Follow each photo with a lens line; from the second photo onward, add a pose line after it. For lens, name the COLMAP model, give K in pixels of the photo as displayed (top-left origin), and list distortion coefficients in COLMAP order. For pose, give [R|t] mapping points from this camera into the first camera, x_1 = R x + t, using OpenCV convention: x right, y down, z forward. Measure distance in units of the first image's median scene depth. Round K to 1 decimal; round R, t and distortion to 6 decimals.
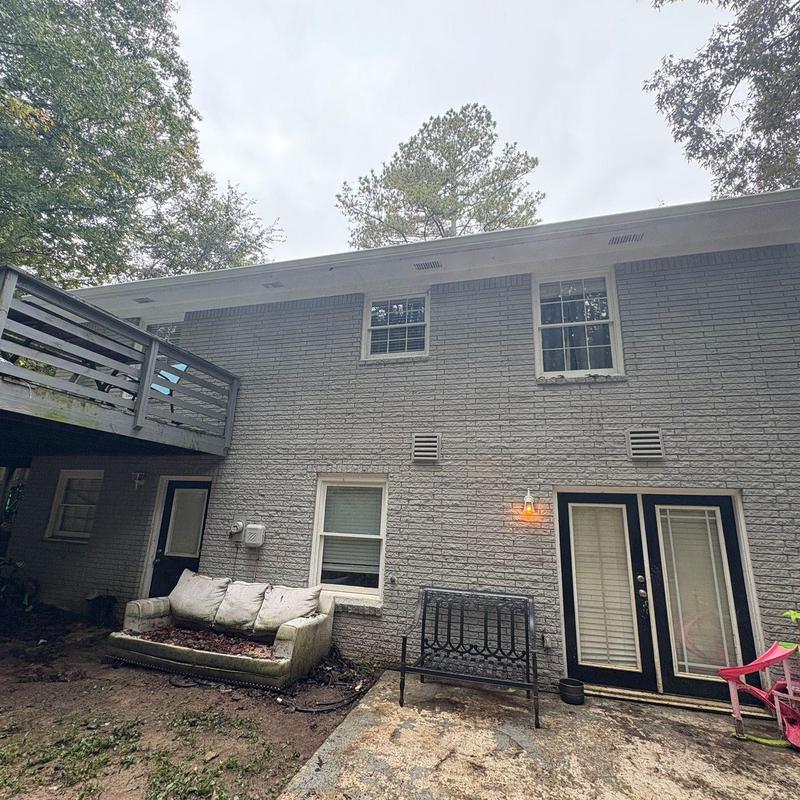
lens RADIAL K [[407.7, 0, 401.4], [0, 407.7, 416.1], [0, 0, 1]] dist [0.010265, -0.000543]
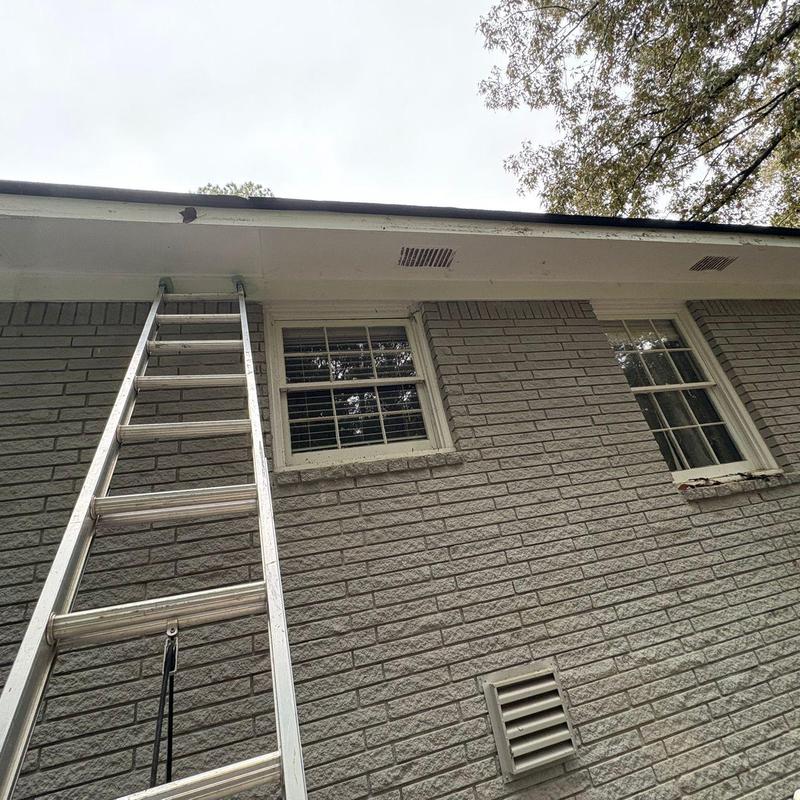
lens RADIAL K [[407.7, 0, 401.4], [0, 407.7, 416.1], [0, 0, 1]] dist [0.010265, -0.000543]
pose [[0.857519, -0.000986, 0.514451, -0.209240], [0.100939, 0.980883, -0.166371, -0.124380], [-0.504452, 0.194595, 0.841226, 0.696681]]
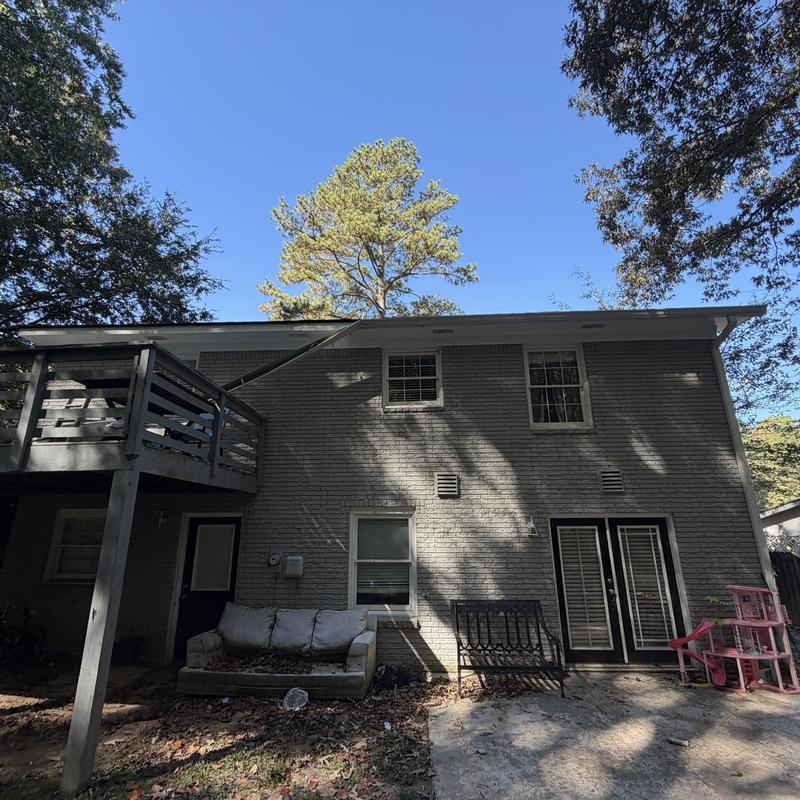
lens RADIAL K [[407.7, 0, 401.4], [0, 407.7, 416.1], [0, 0, 1]] dist [0.010265, -0.000543]
pose [[0.975370, 0.014642, 0.220090, -0.332362], [-0.010031, 0.999707, -0.022050, -0.094895], [-0.220348, 0.019300, 0.975230, -0.153401]]
